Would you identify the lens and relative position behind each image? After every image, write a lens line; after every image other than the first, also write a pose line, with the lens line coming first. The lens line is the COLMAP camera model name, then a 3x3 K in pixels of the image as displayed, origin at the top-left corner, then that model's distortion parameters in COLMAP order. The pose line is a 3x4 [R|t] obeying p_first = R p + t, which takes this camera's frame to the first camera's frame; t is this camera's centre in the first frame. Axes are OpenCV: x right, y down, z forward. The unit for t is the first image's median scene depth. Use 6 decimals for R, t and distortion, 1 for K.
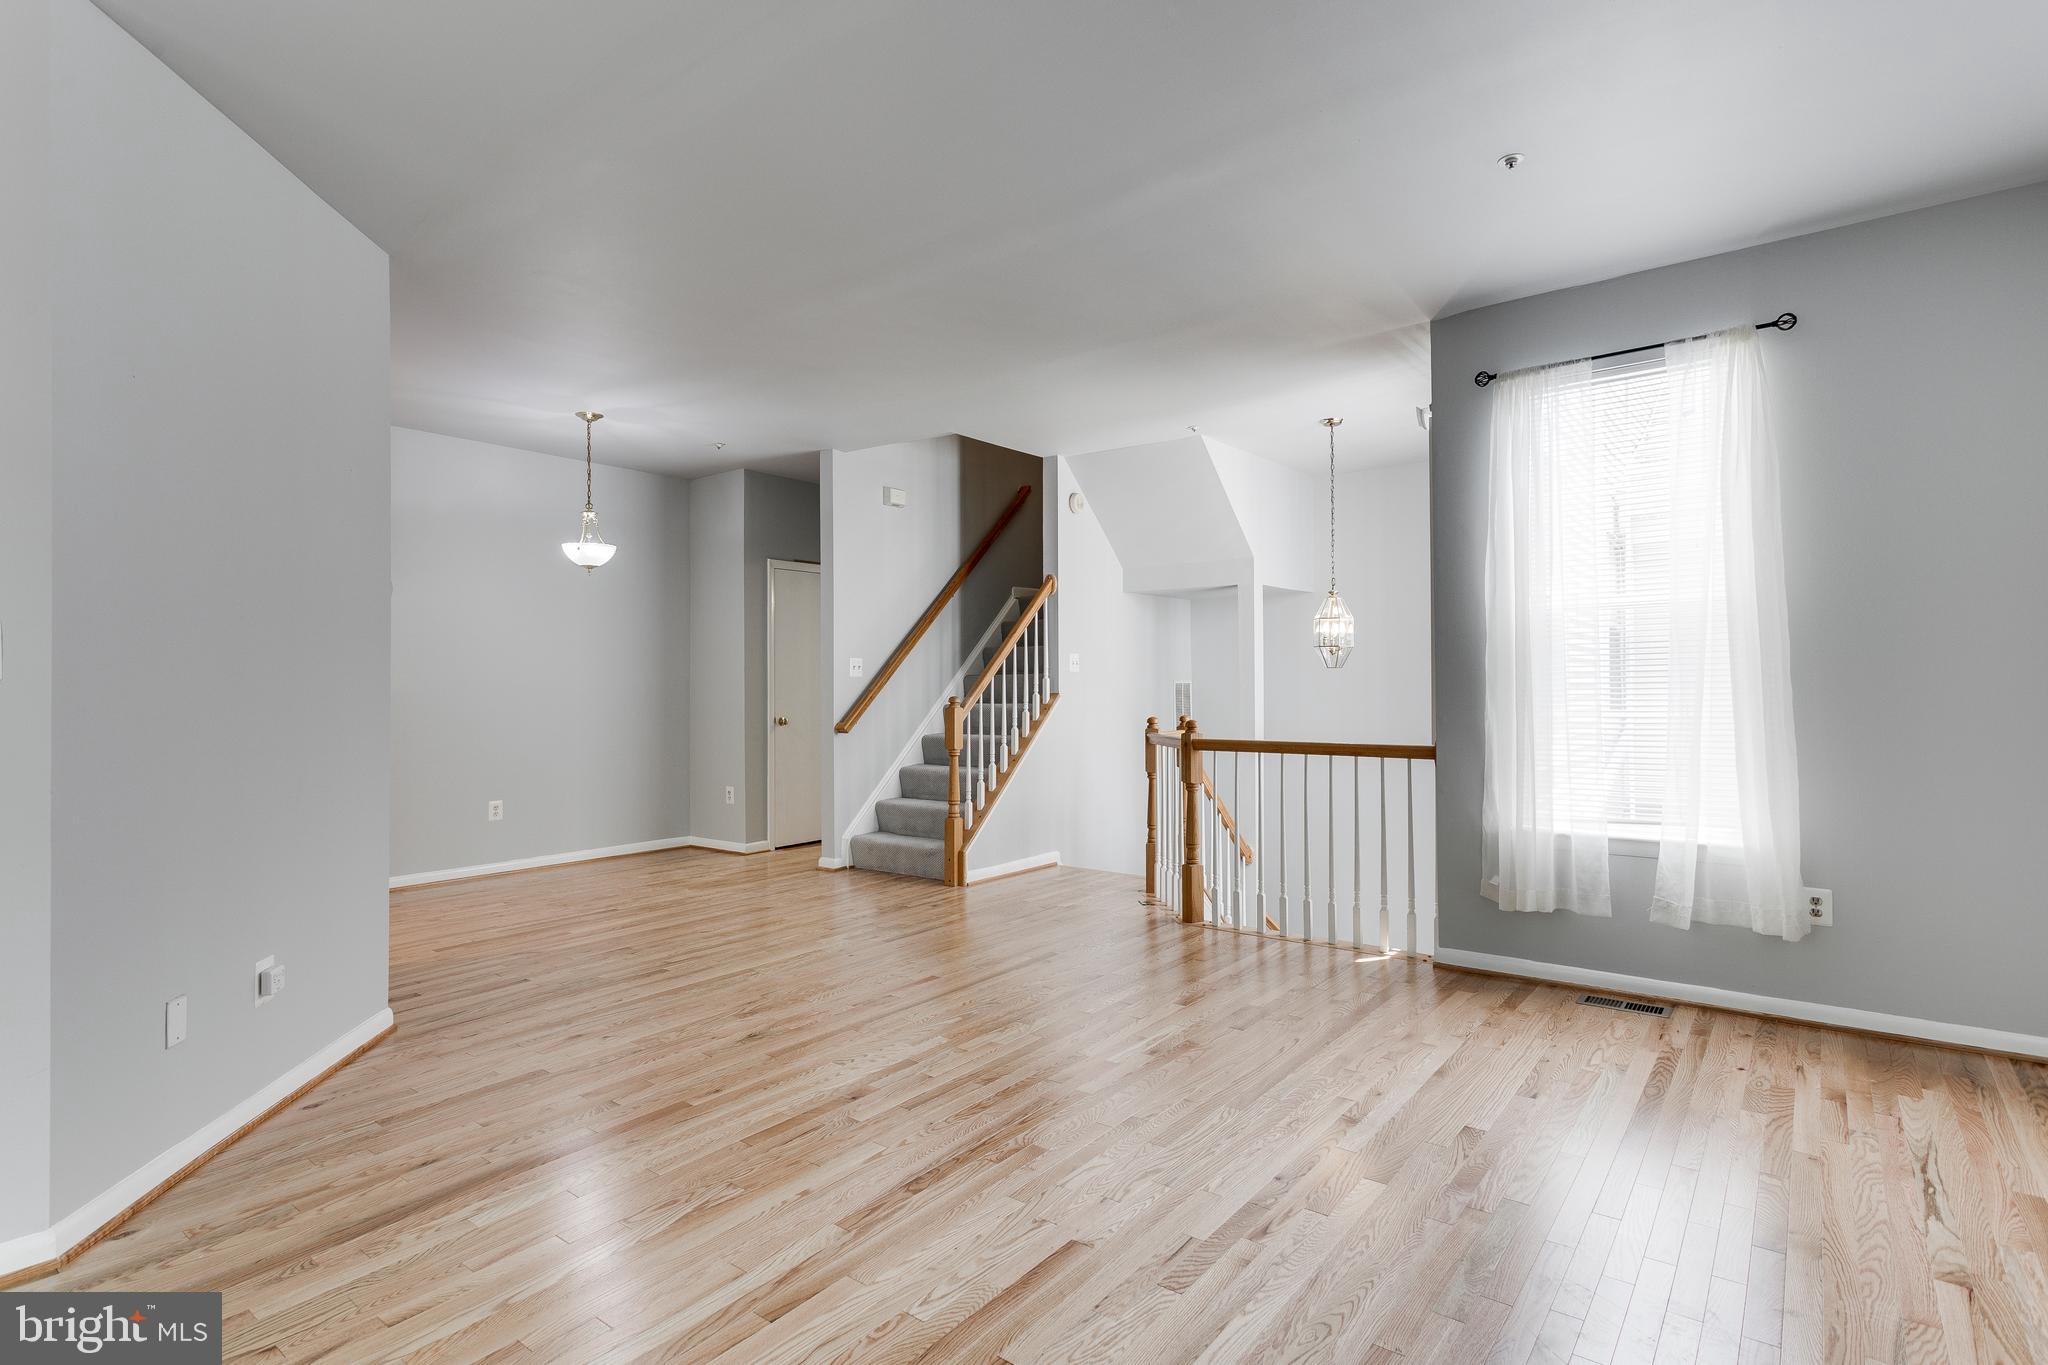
lens RADIAL K [[1044.8, 0, 993.3], [0, 1044.8, 675.6], [0, 0, 1]] dist [0.012722, -0.000773]
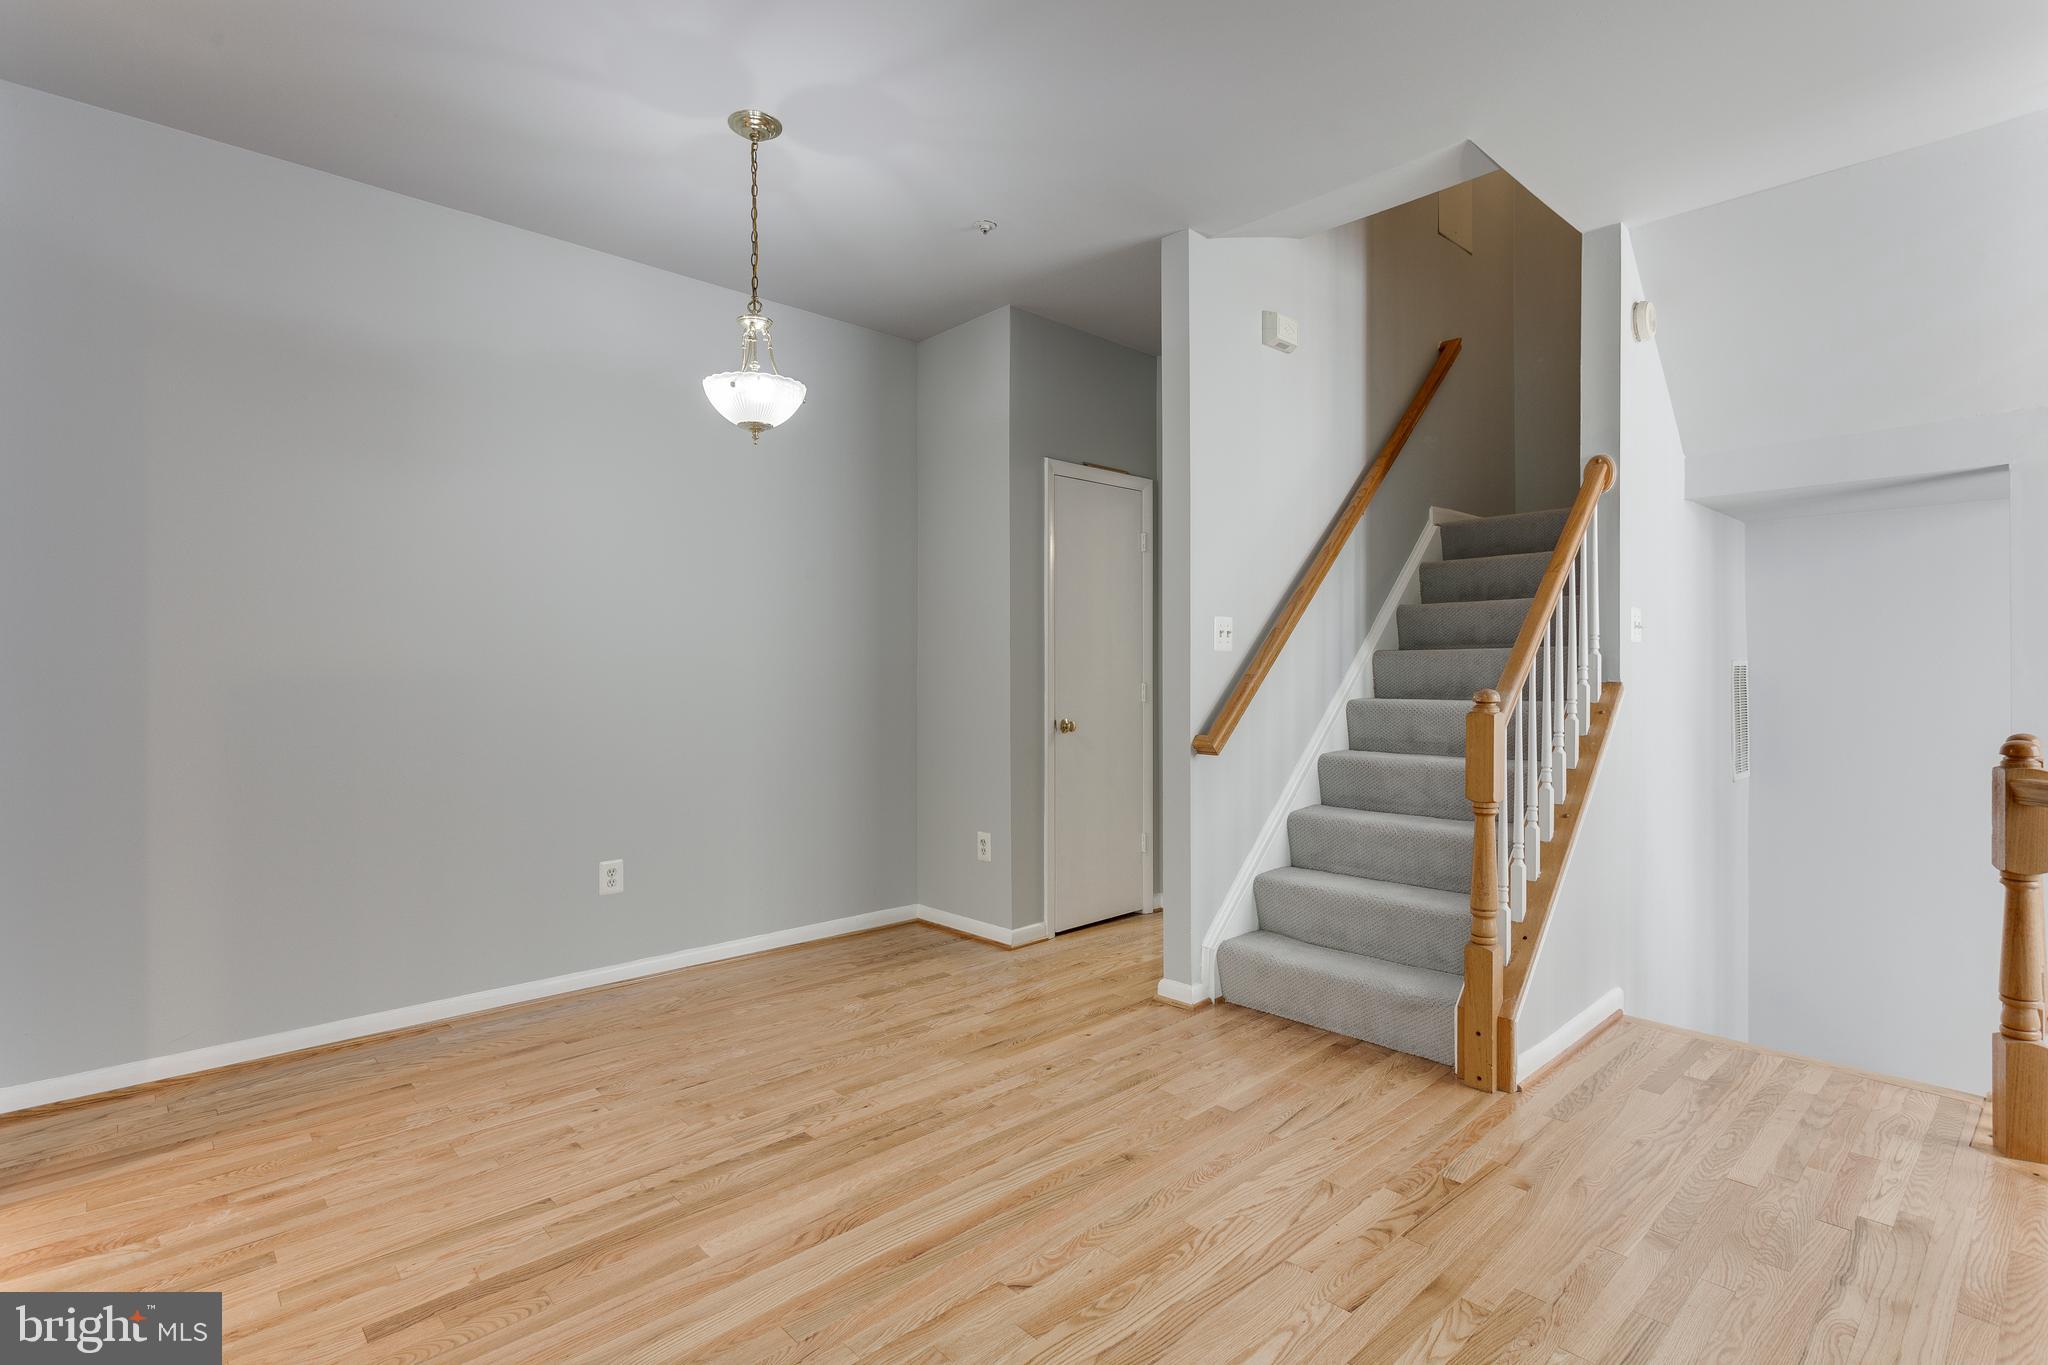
lens RADIAL K [[990.4, 0, 999.9], [0, 990.4, 669.6], [0, 0, 1]] dist [0.010753, -0.003246]
pose [[0.988147, 0.002942, -0.153483, -0.208061], [-0.001606, 0.999960, 0.008826, 0.008163], [0.153503, -0.008475, 0.988112, 0.579665]]
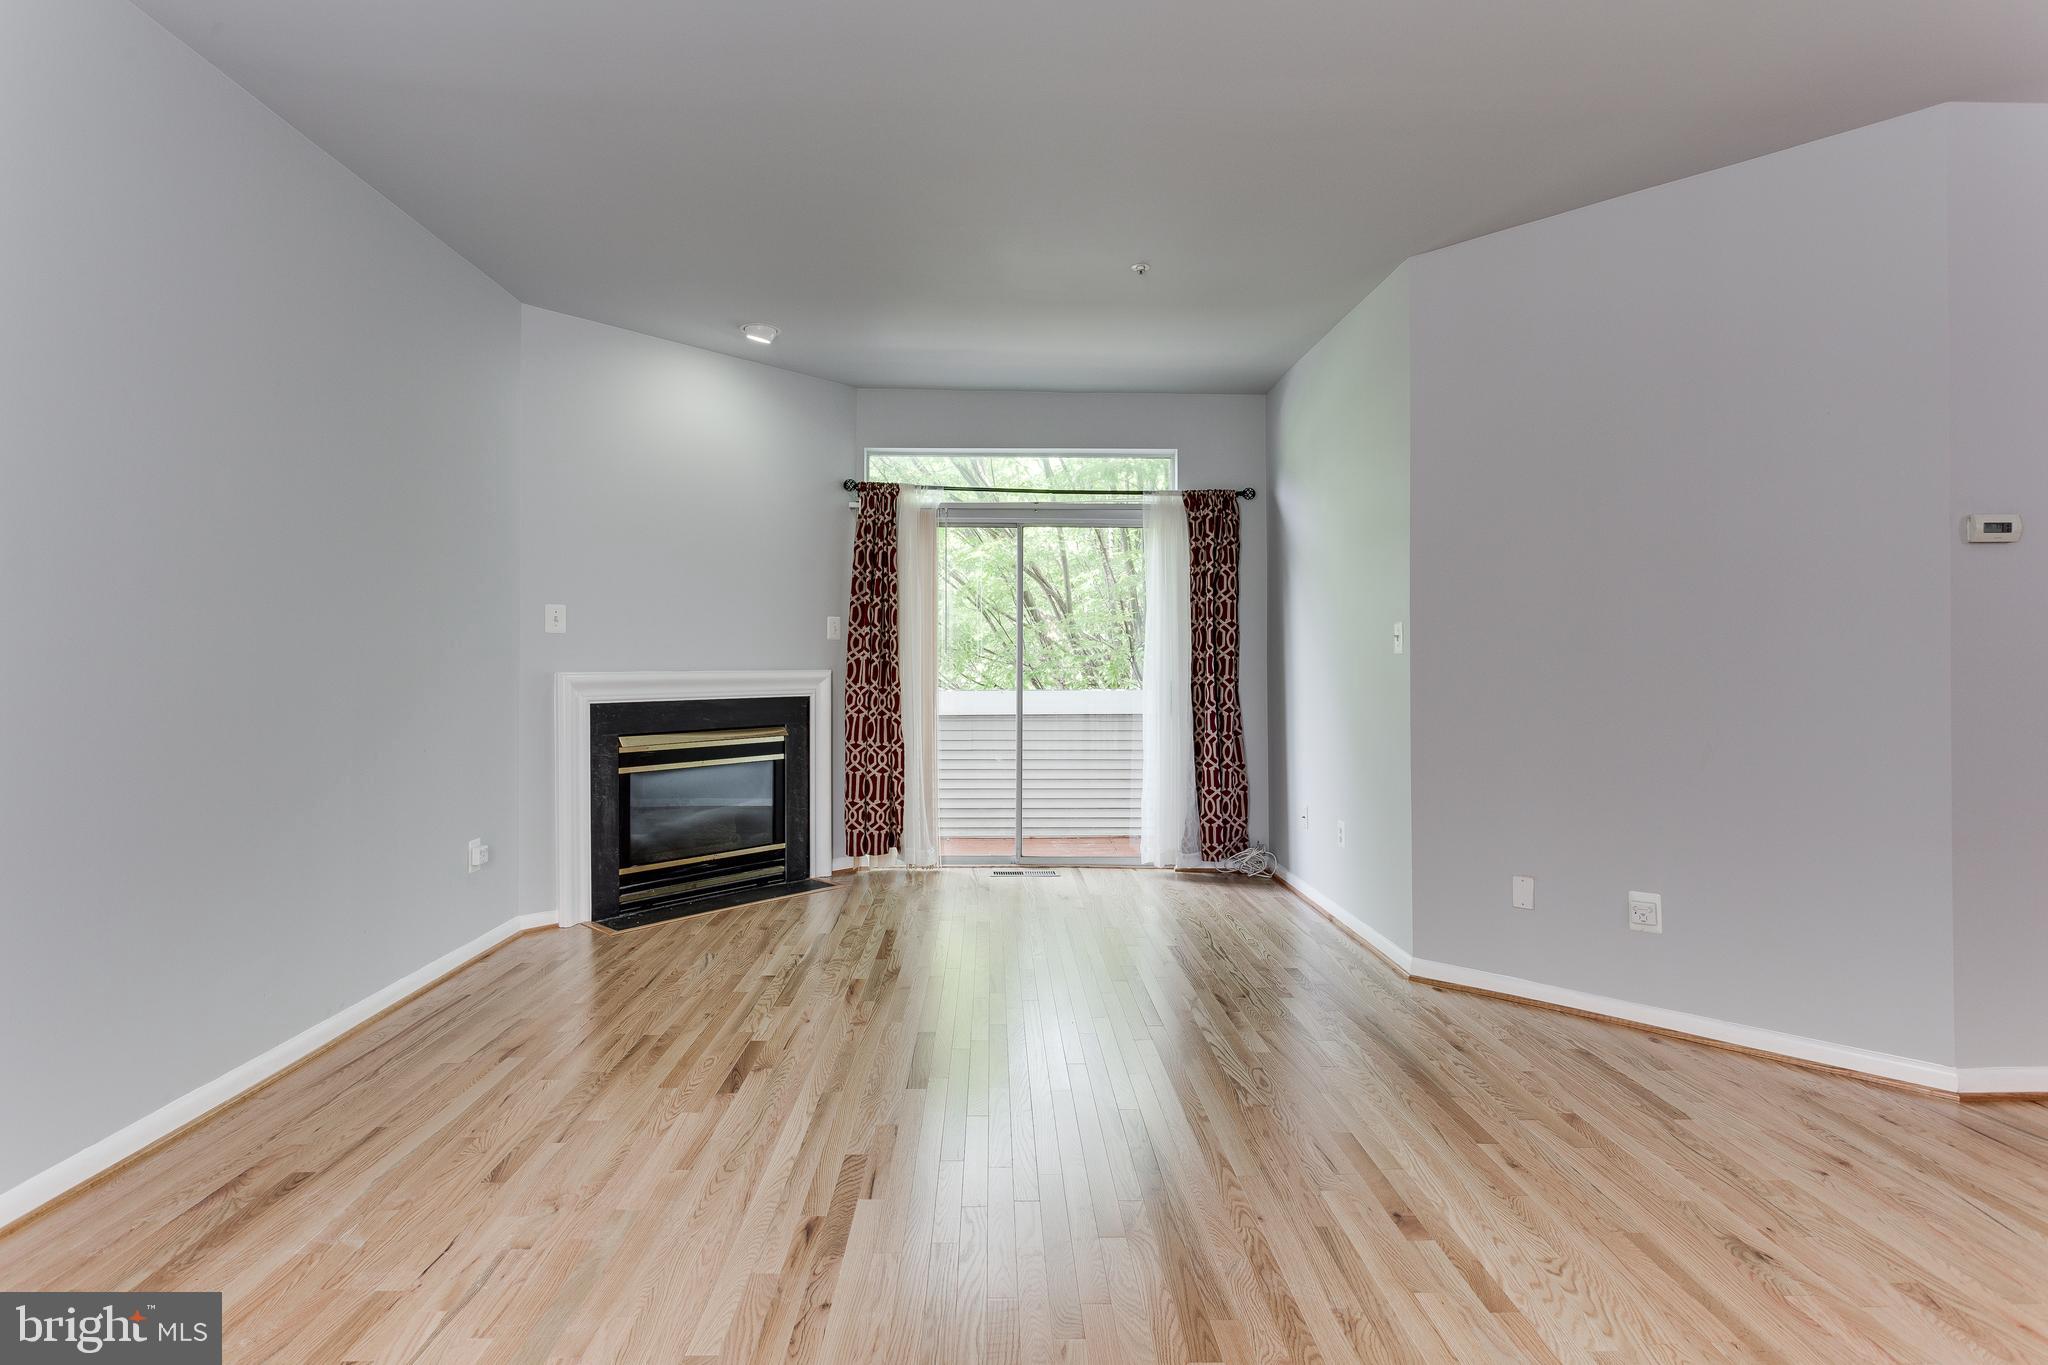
lens RADIAL K [[990.4, 0, 1019.1], [0, 990.4, 707.3], [0, 0, 1]] dist [0.010753, -0.003246]
pose [[-0.764137, 0.037590, -0.643957, 0.280755], [0.011049, 0.998917, 0.045200, 0.005641], [0.644959, 0.027424, -0.763725, 0.746924]]
